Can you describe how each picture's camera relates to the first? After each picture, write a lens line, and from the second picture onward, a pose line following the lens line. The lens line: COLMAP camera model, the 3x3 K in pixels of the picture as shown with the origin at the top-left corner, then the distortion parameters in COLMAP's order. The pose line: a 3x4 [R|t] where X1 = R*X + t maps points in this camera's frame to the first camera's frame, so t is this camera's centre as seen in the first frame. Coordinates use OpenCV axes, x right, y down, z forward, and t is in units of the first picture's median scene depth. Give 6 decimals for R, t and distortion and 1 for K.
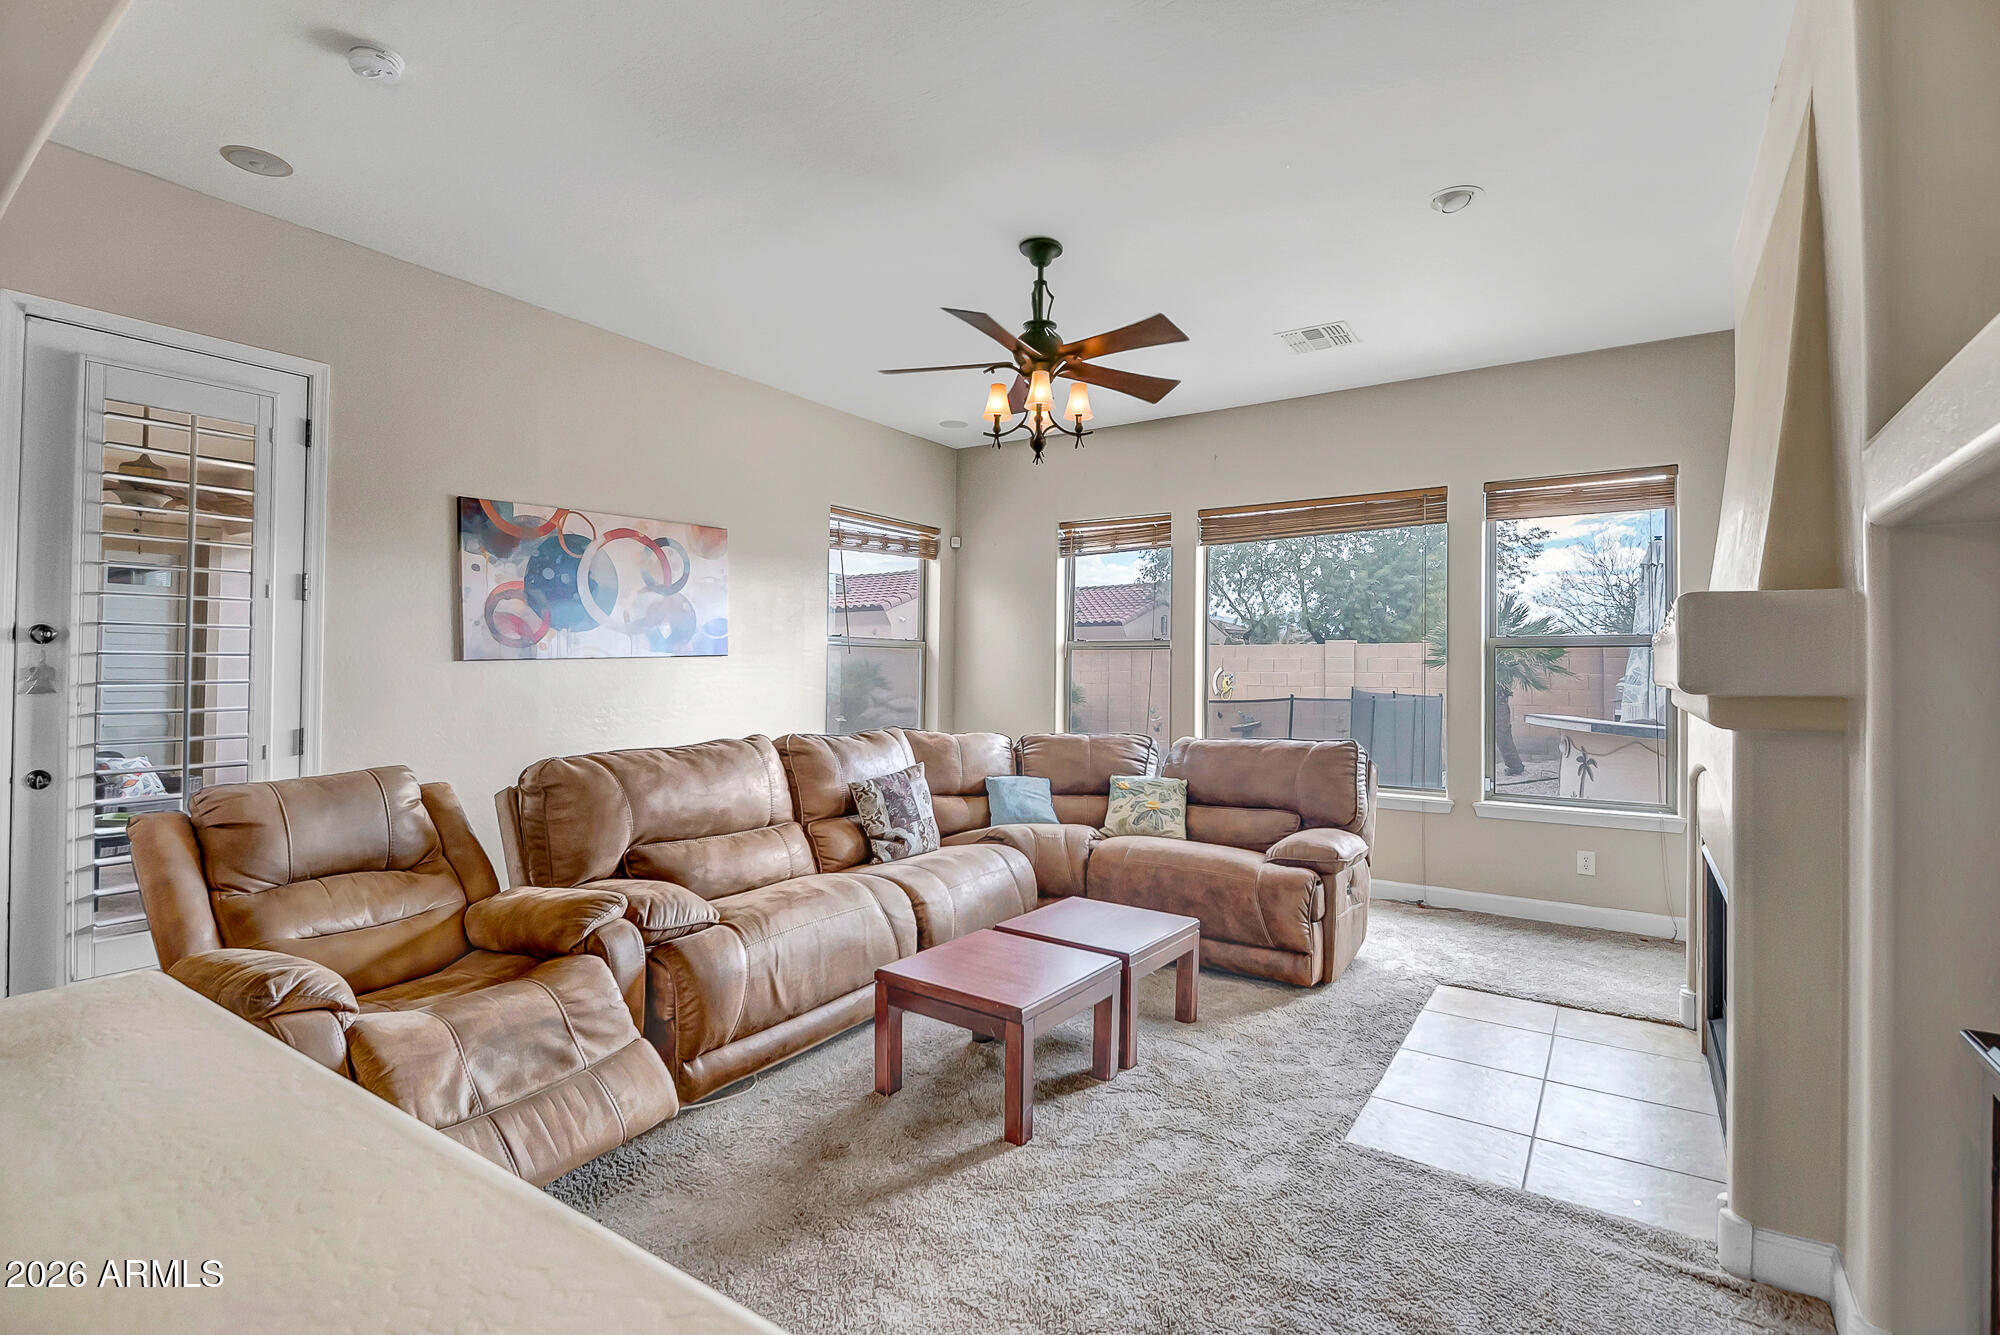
lens RADIAL K [[931.9, 0, 1010.3], [0, 931.9, 659.6], [0, 0, 1]] dist [0.041471, -0.031114]
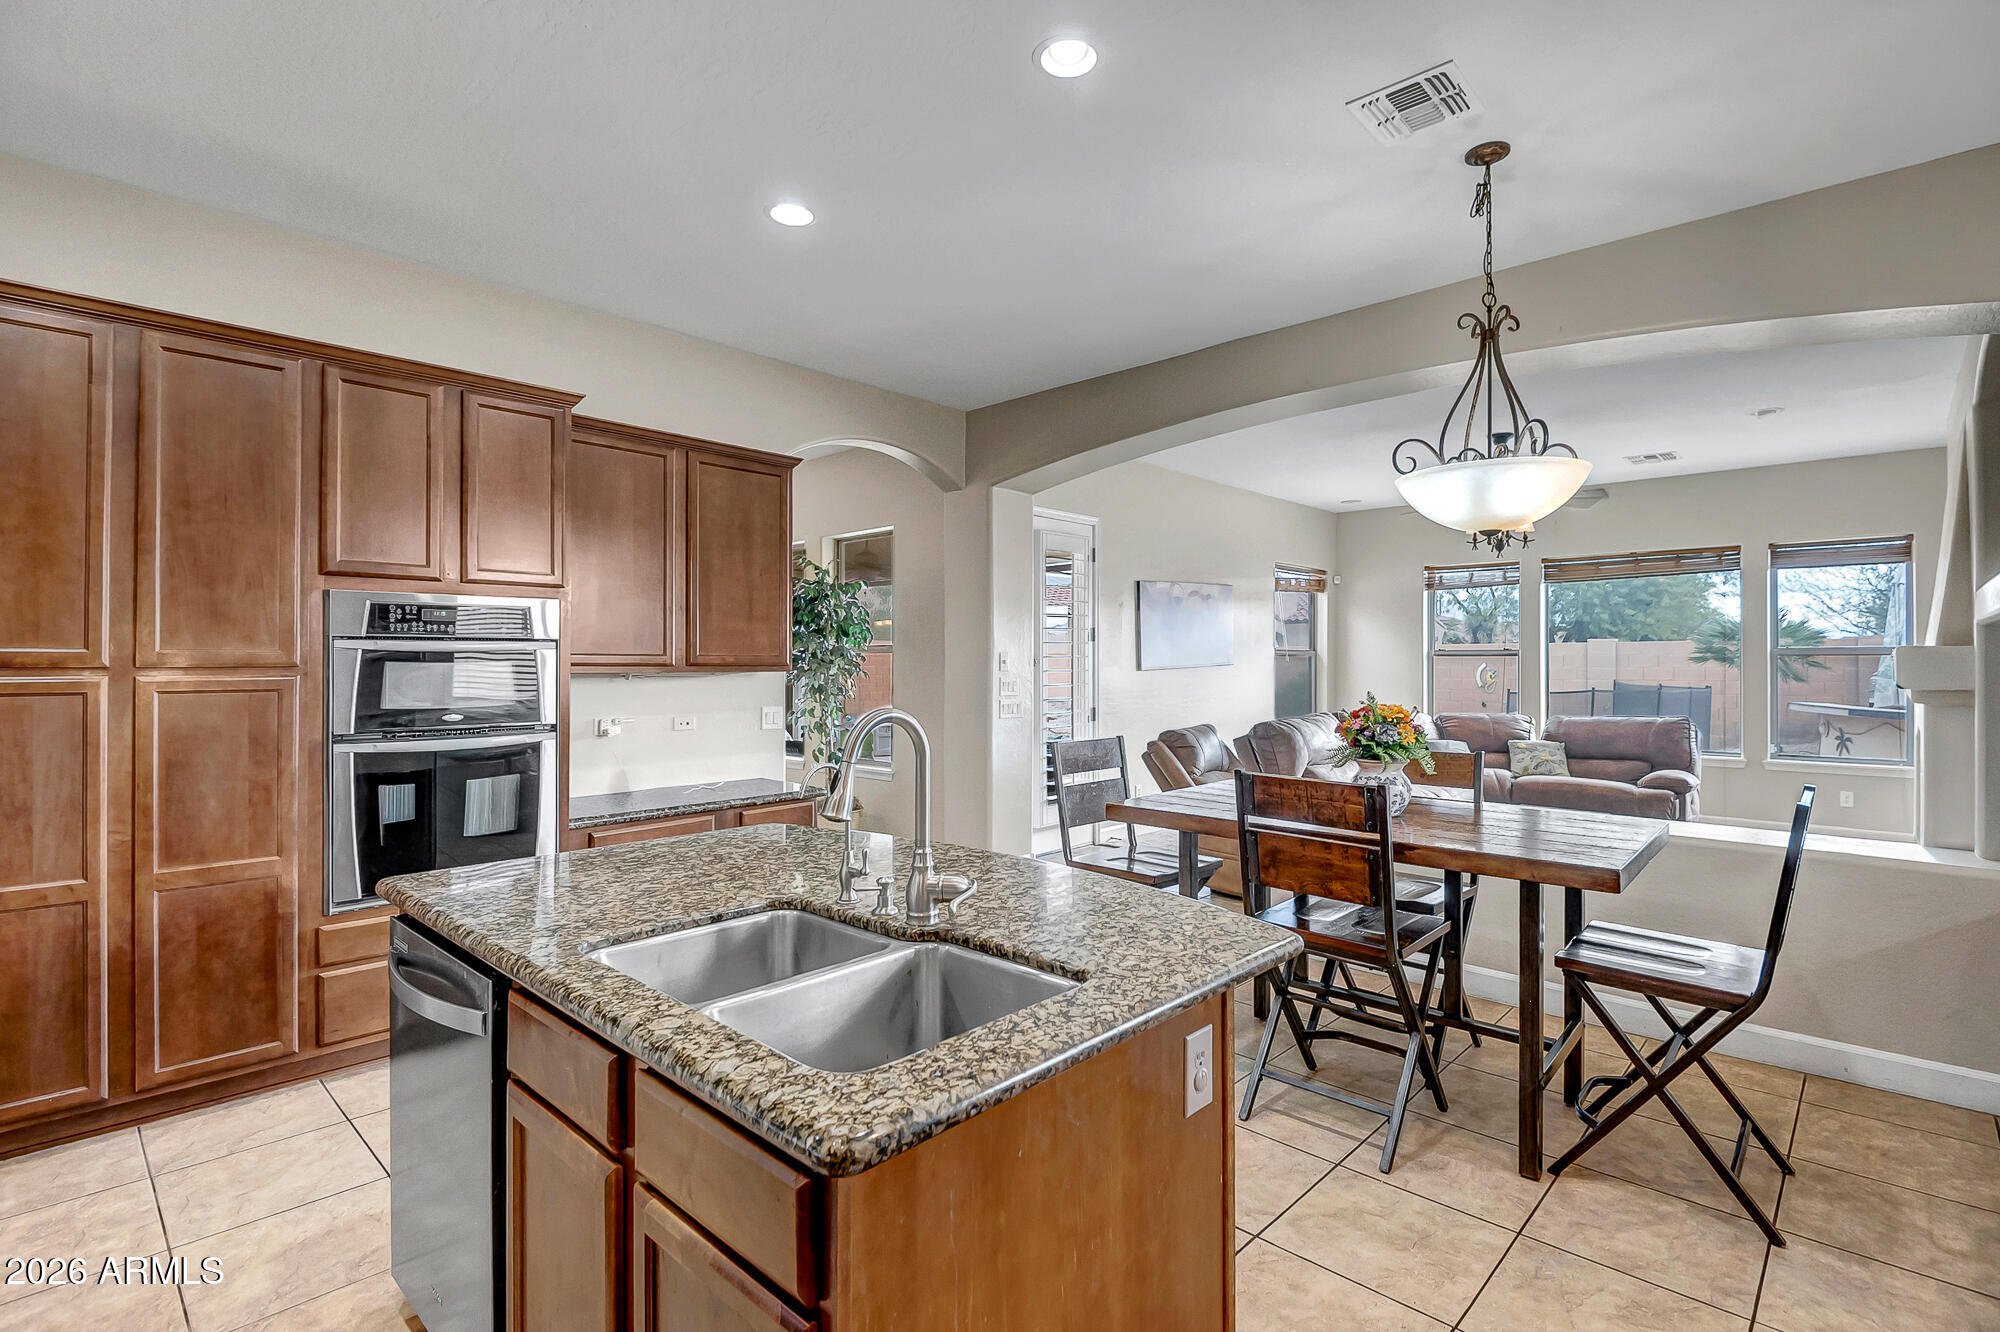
lens RADIAL K [[937.3, 0, 994.5], [0, 937.3, 658.2], [0, 0, 1]] dist [0.002491, -0.013311]
pose [[0.982771, -0.007892, -0.184660, -0.467866], [0.009523, 0.999923, 0.007949, -0.036074], [0.184583, -0.009571, 0.982770, -0.735581]]
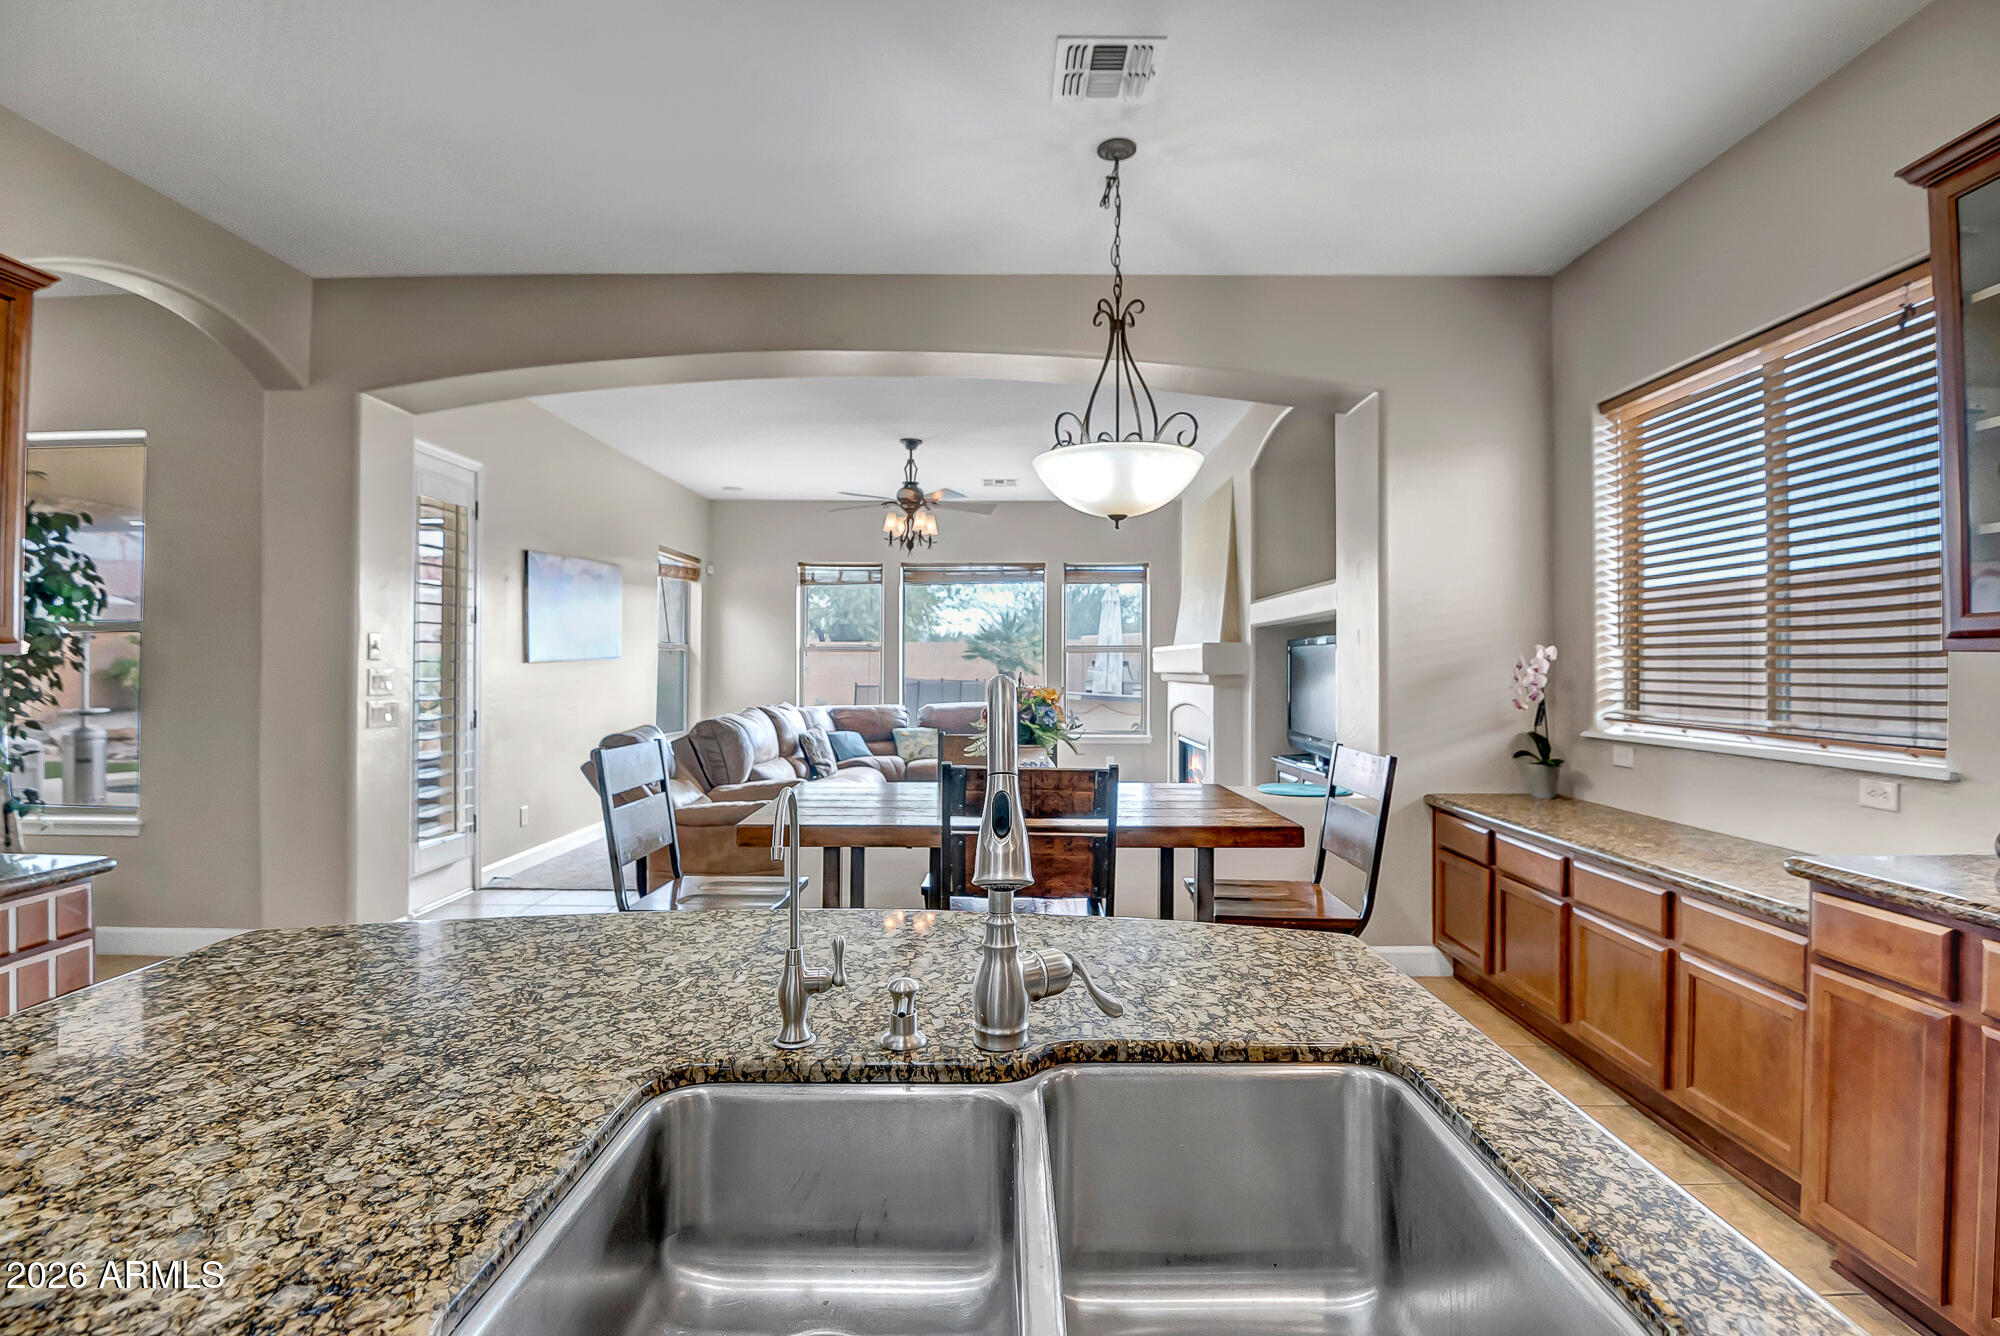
lens RADIAL K [[953.7, 0, 1004.1], [0, 953.7, 657.9], [0, 0, 1]] dist [0.001970, -0.021458]
pose [[0.837540, -0.002362, 0.546371, -0.687357], [-0.003192, 0.999952, 0.009216, -0.020480], [-0.546367, -0.009462, 0.837492, -0.562059]]
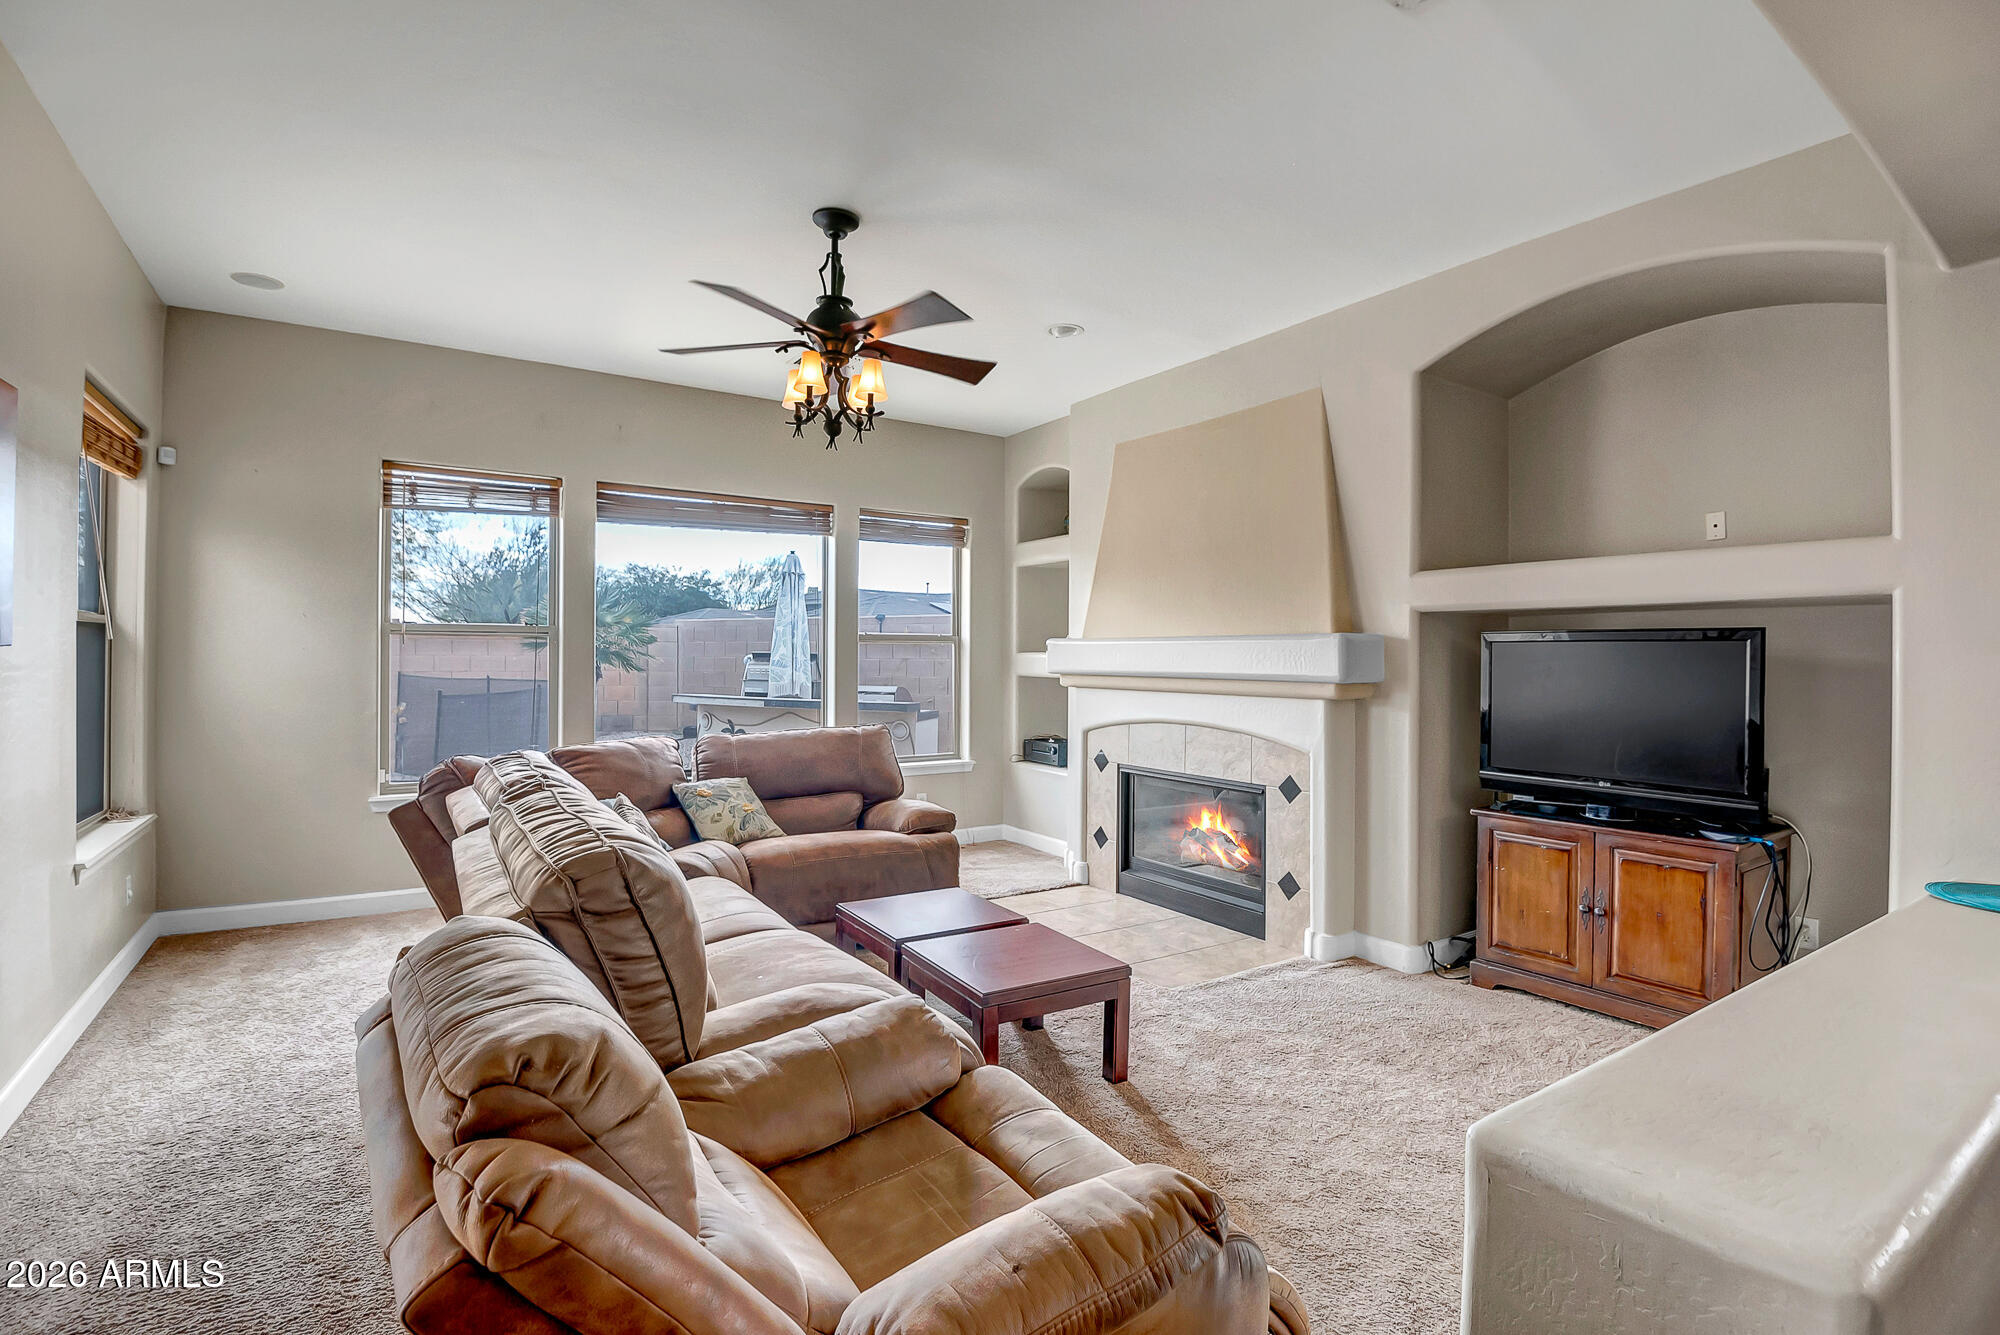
lens RADIAL K [[937.3, 0, 994.5], [0, 937.3, 659.7], [0, 0, 1]] dist [0.002491, -0.013311]
pose [[0.397532, -0.009626, 0.917538, -0.616983], [-0.015419, 0.999734, 0.017169, -0.015016], [-0.917459, -0.020973, 0.397278, 0.384275]]
